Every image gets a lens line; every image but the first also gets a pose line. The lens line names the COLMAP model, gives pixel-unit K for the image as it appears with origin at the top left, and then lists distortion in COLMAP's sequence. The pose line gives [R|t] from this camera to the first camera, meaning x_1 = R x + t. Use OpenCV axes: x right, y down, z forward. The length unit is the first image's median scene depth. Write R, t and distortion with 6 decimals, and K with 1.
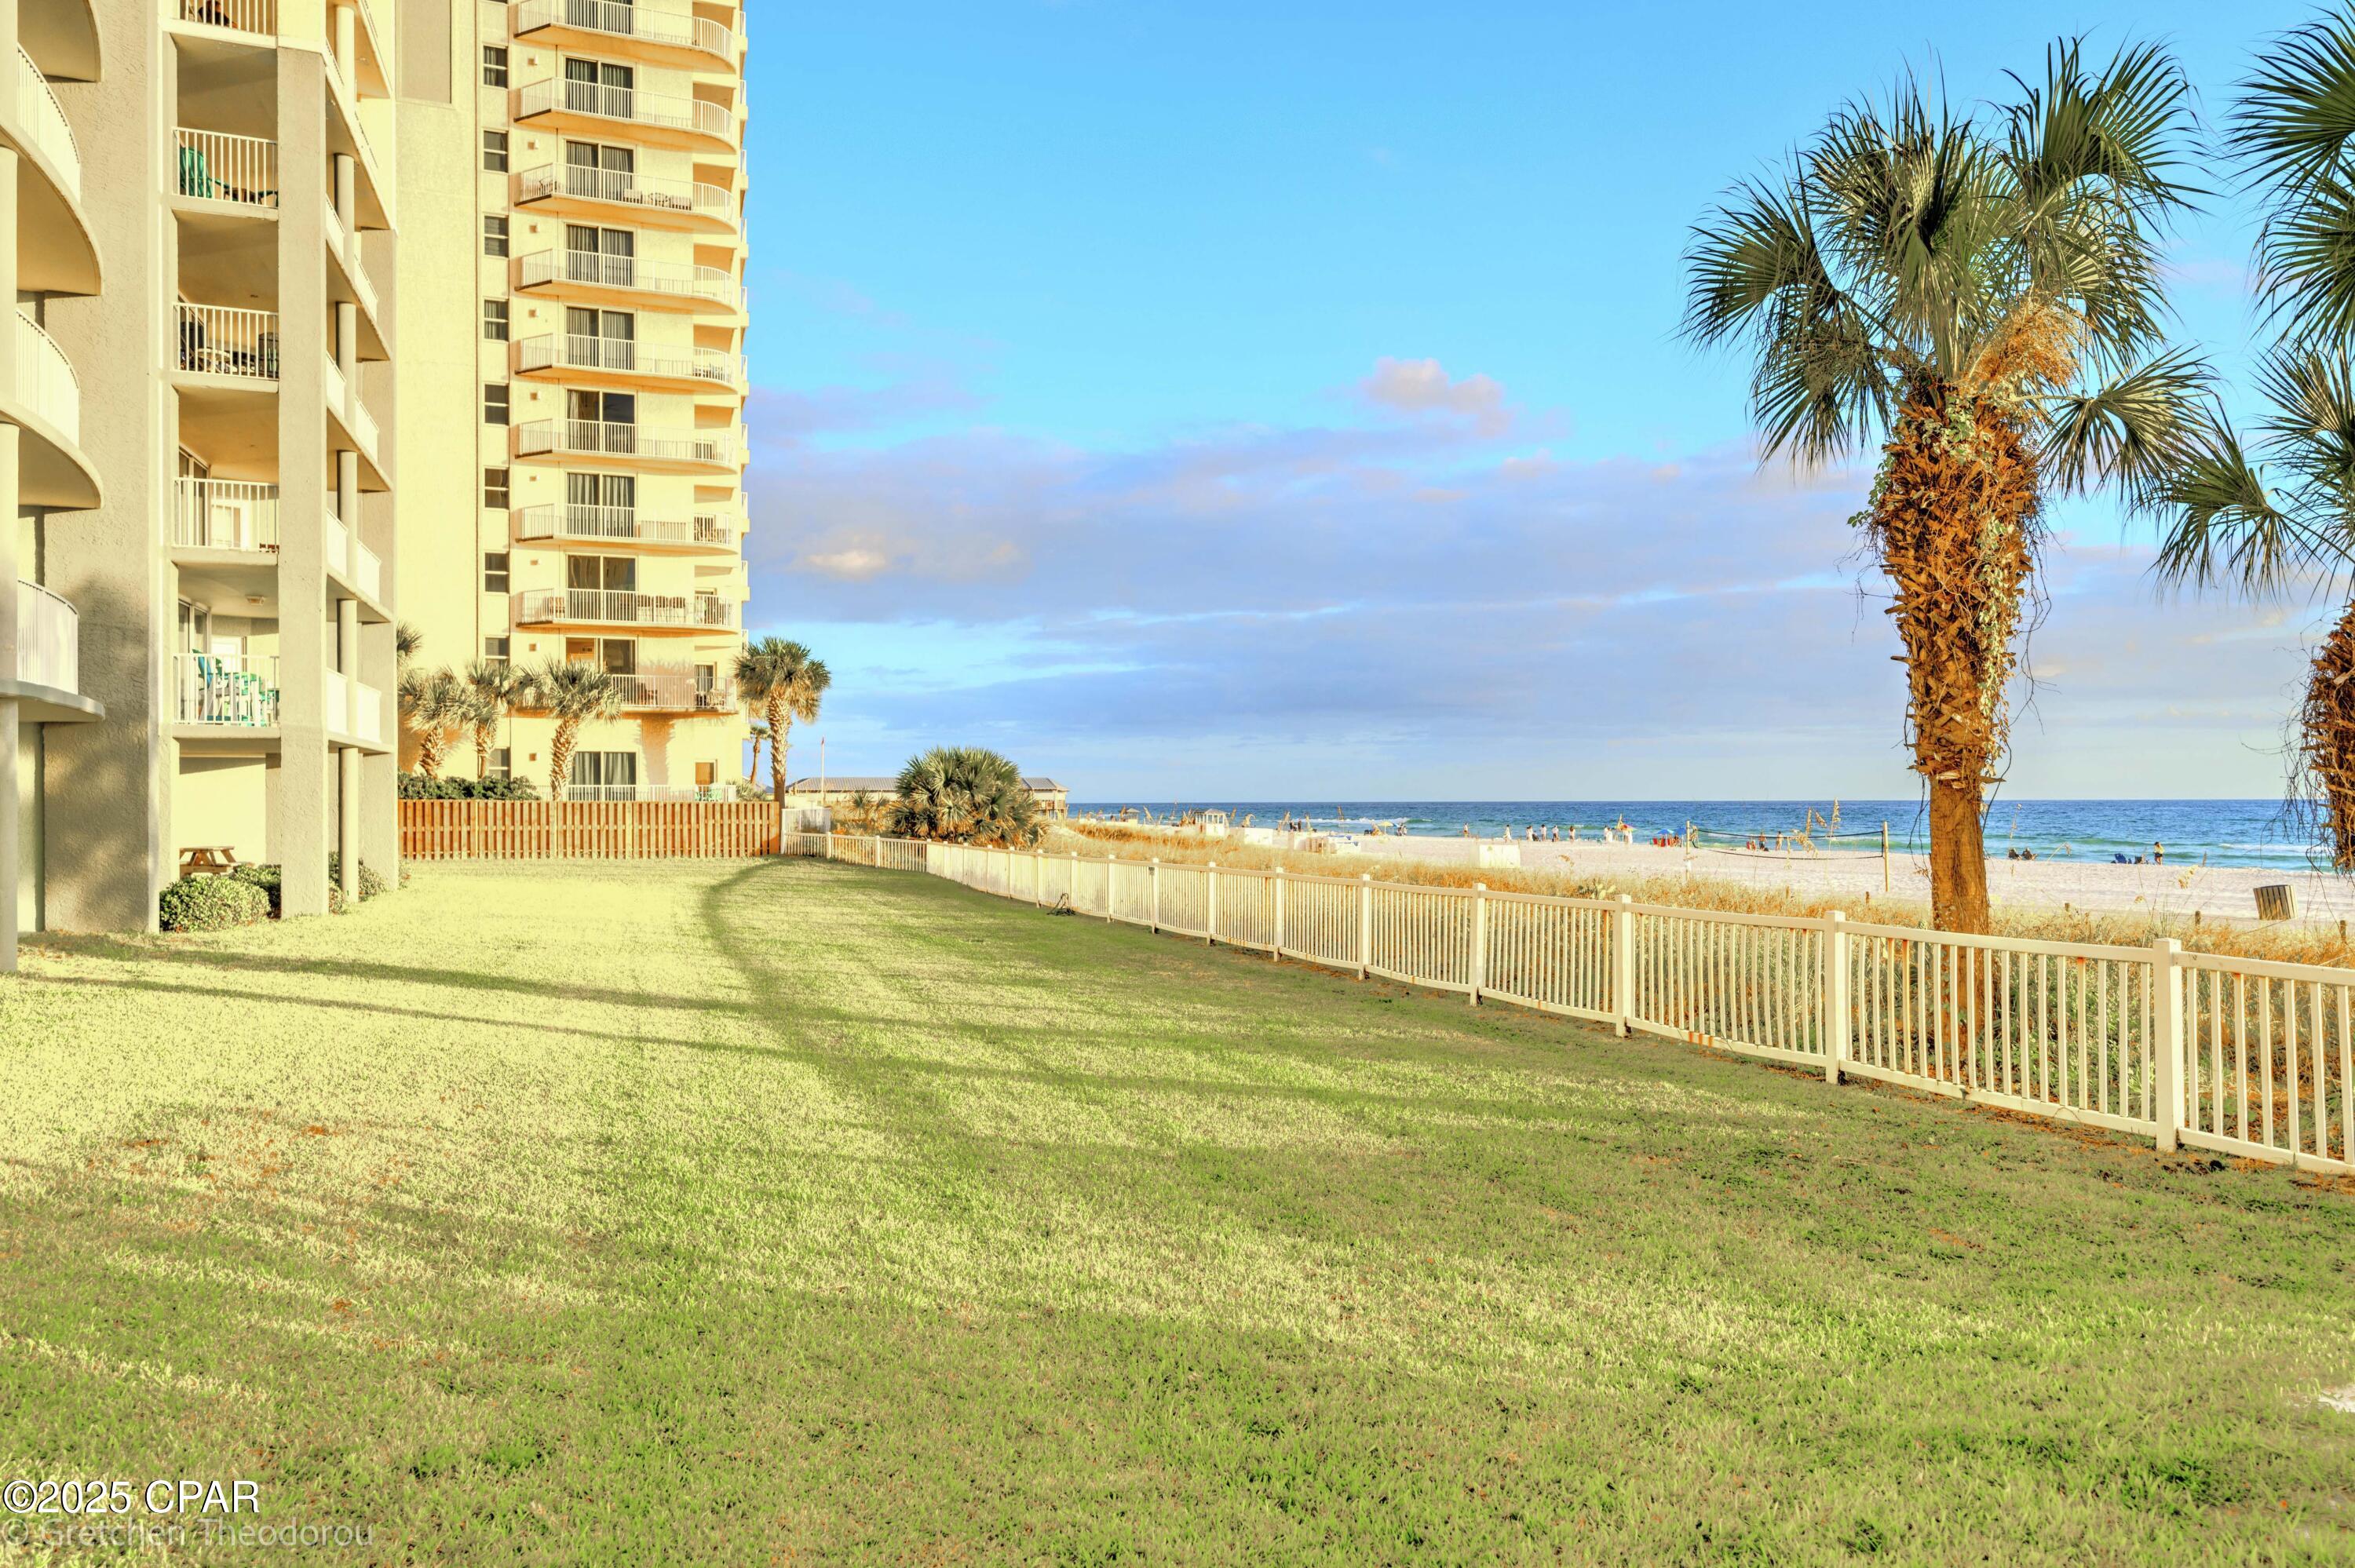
lens RADIAL K [[1428.3, 0, 1174.9], [0, 1428.3, 790.1], [0, 0, 1]] dist [-0.005226, -0.000421]
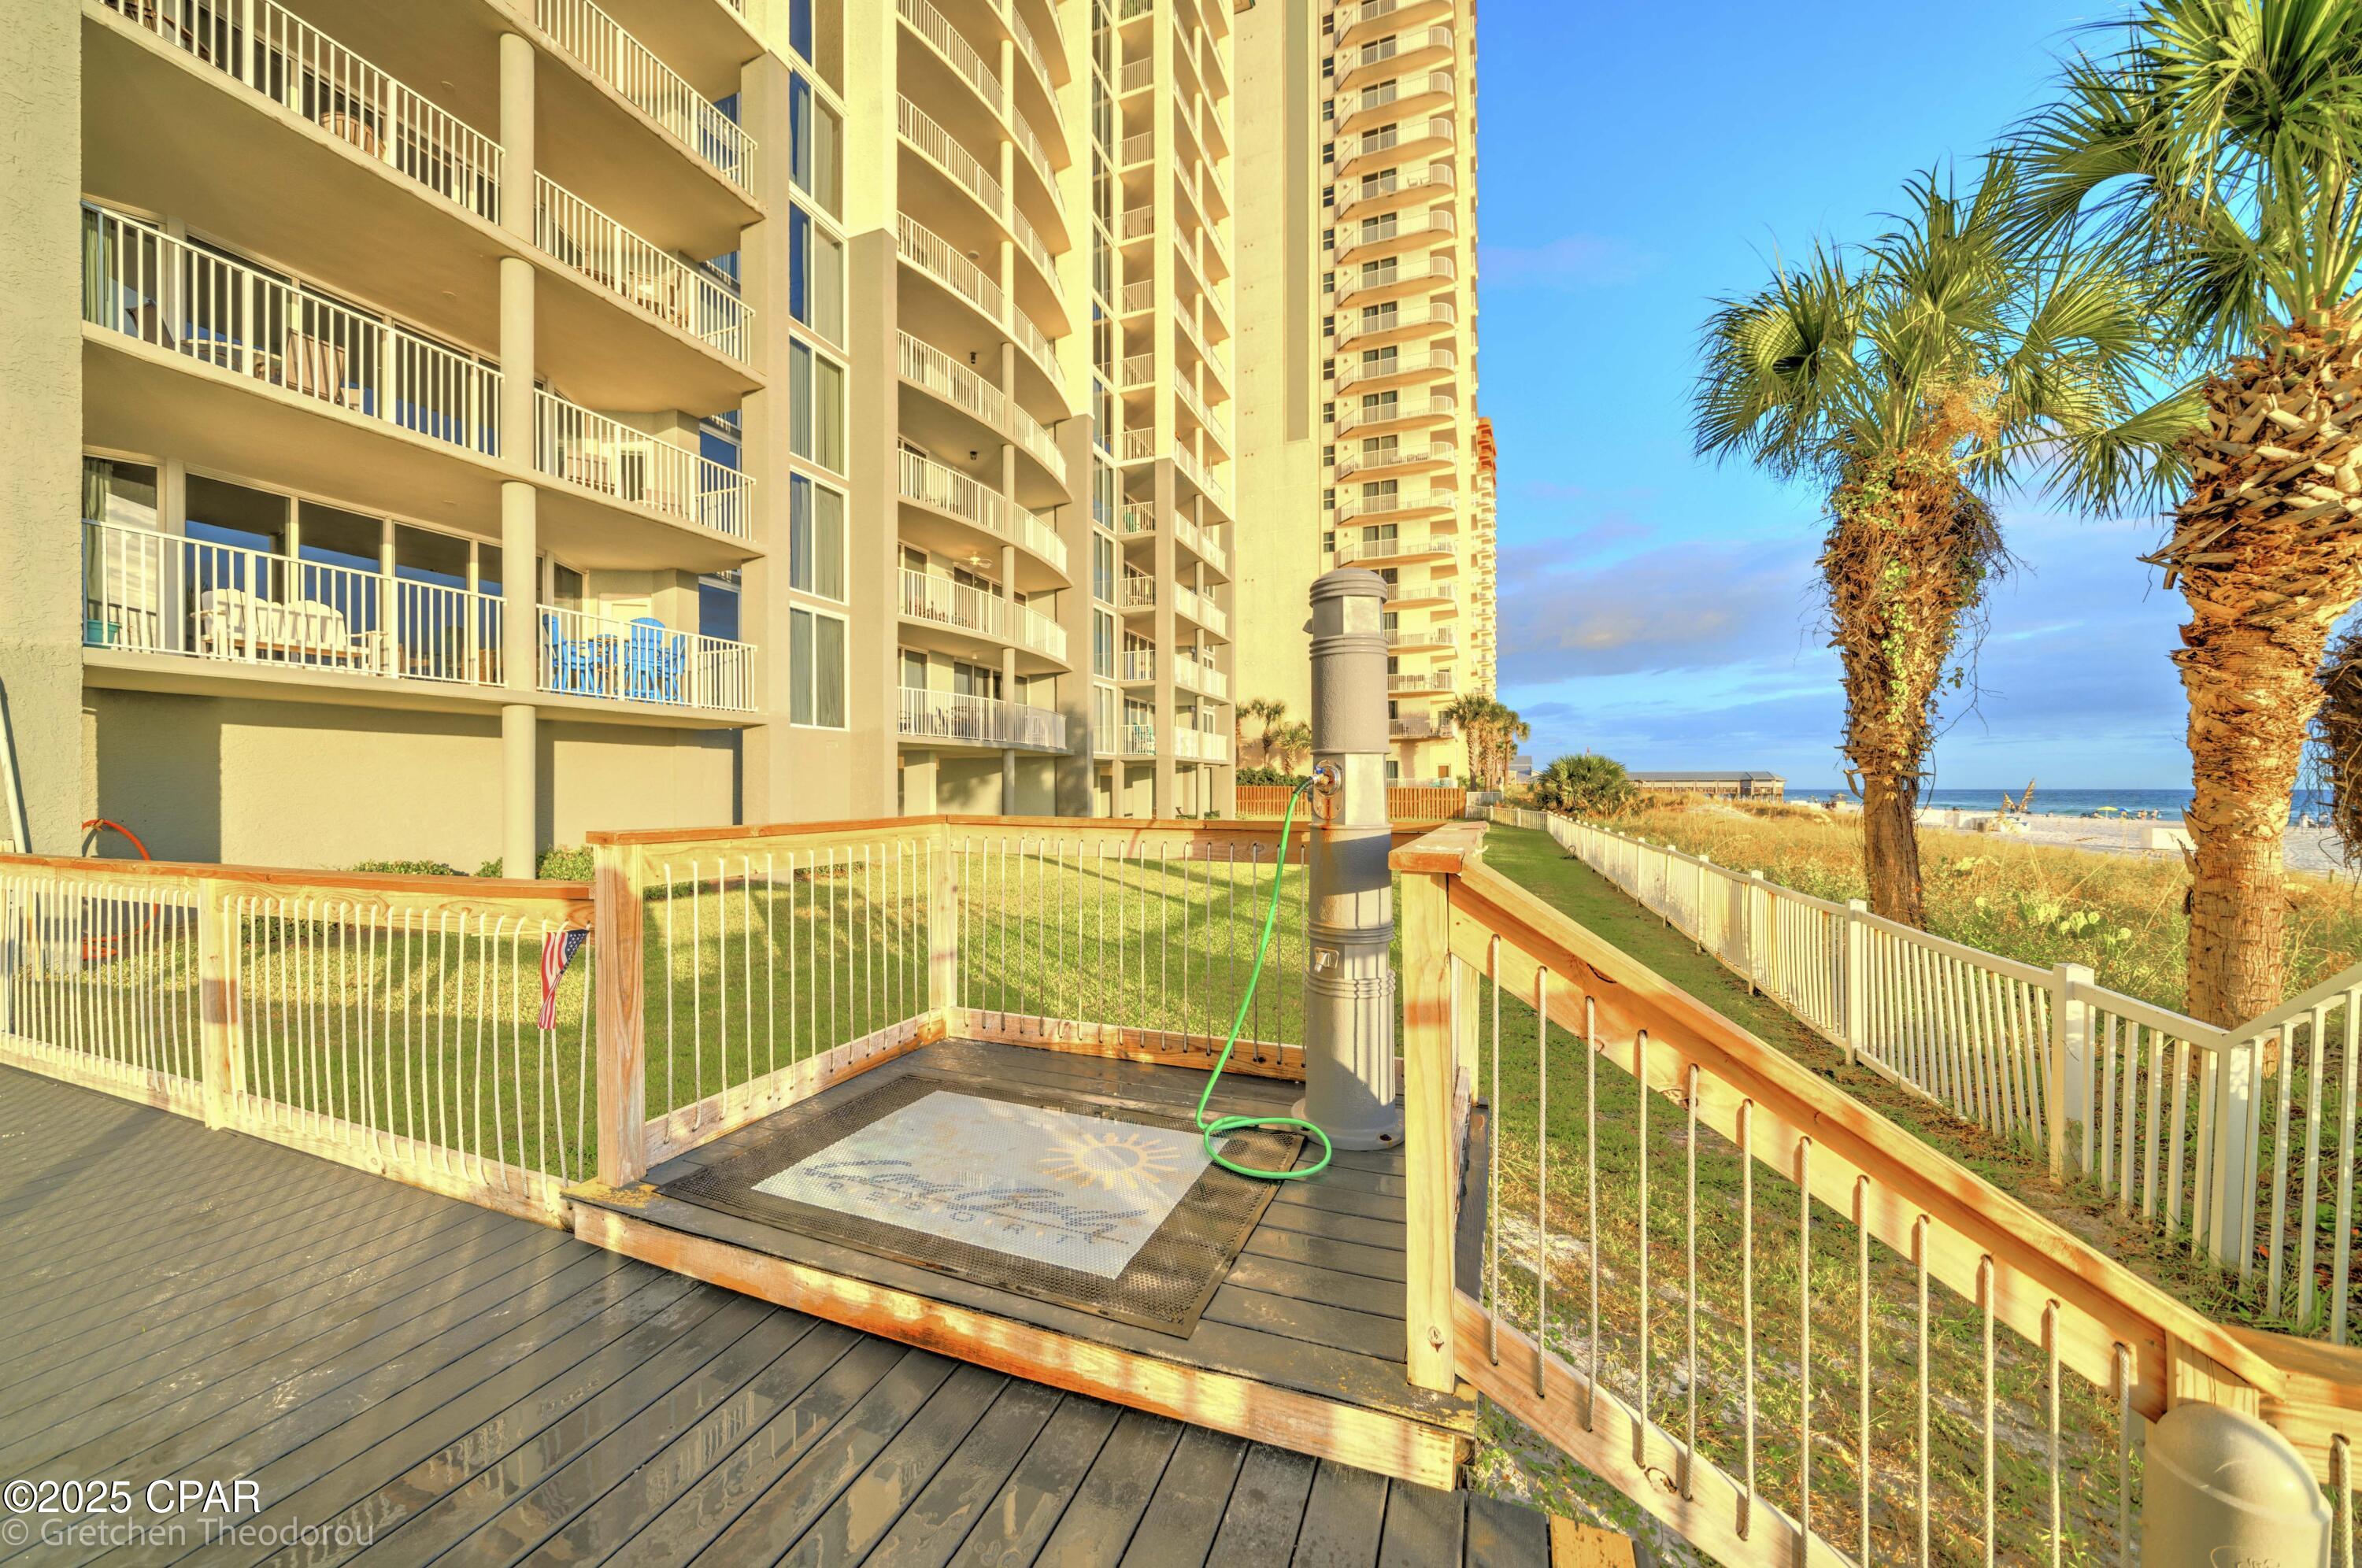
lens RADIAL K [[827.7, 0, 1182.6], [0, 827.7, 789.6], [0, 0, 1]] dist [-0.000412, -0.000002]
pose [[0.749558, 0.004545, -0.661923, 0.126892], [0.002584, 0.999949, 0.009792, -0.000437], [0.661933, -0.009050, 0.749508, 0.008101]]
